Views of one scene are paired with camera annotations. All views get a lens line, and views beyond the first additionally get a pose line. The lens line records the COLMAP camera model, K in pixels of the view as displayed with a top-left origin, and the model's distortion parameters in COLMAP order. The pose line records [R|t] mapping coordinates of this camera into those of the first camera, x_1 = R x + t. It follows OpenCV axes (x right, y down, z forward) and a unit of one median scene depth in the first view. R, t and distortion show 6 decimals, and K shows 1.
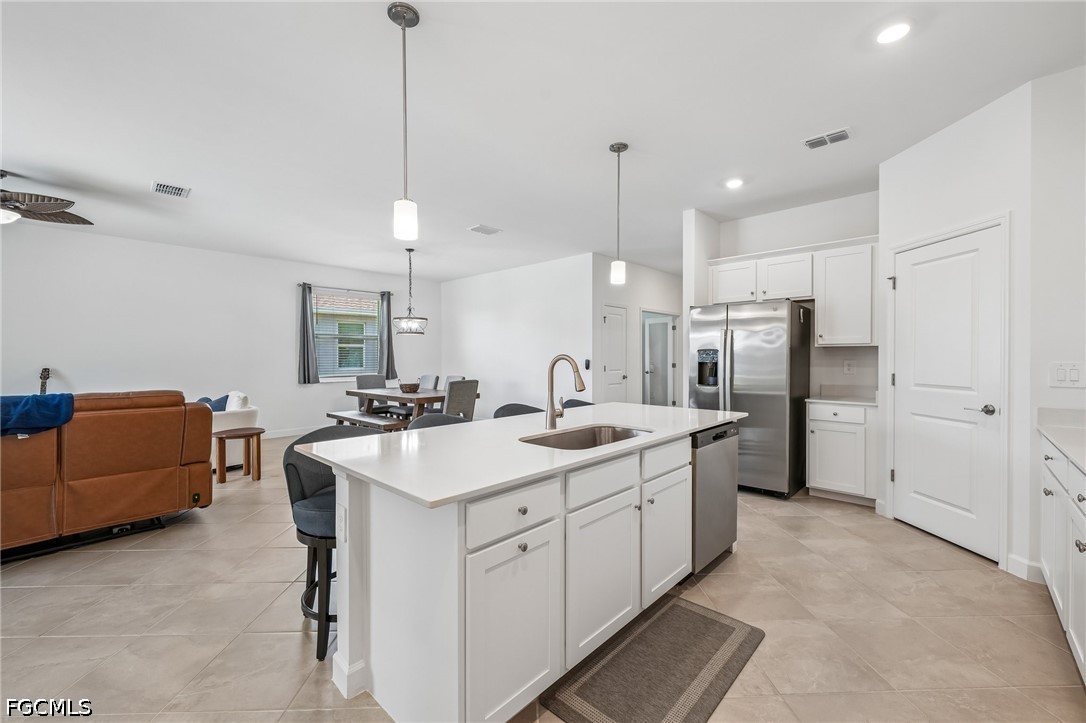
lens RADIAL K [[440.6, 0, 548.6], [0, 440.6, 359.3], [0, 0, 1]] dist [0.001392, 0.000192]
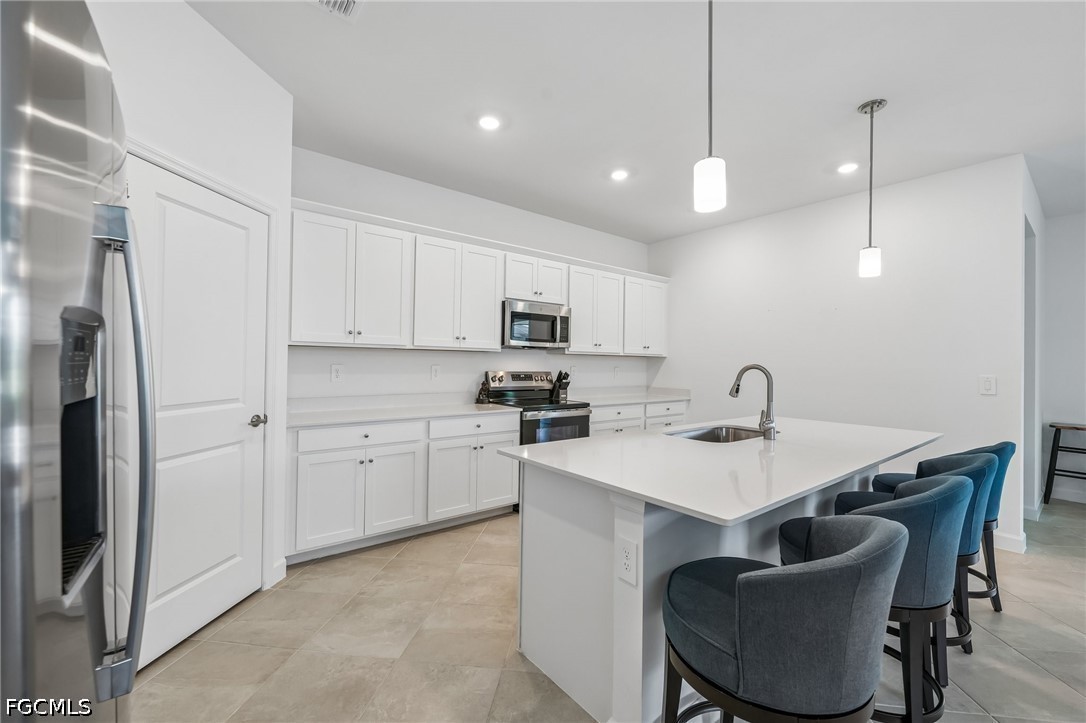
lens RADIAL K [[407.1, 0, 543.0], [0, 407.1, 361.5], [0, 0, 1]] dist [-0.000228, 0.000014]
pose [[-0.983893, -0.011787, 0.178369, 0.200351], [-0.011079, 0.999926, 0.004966, -0.007969], [-0.178414, 0.002910, -0.983951, 1.129924]]
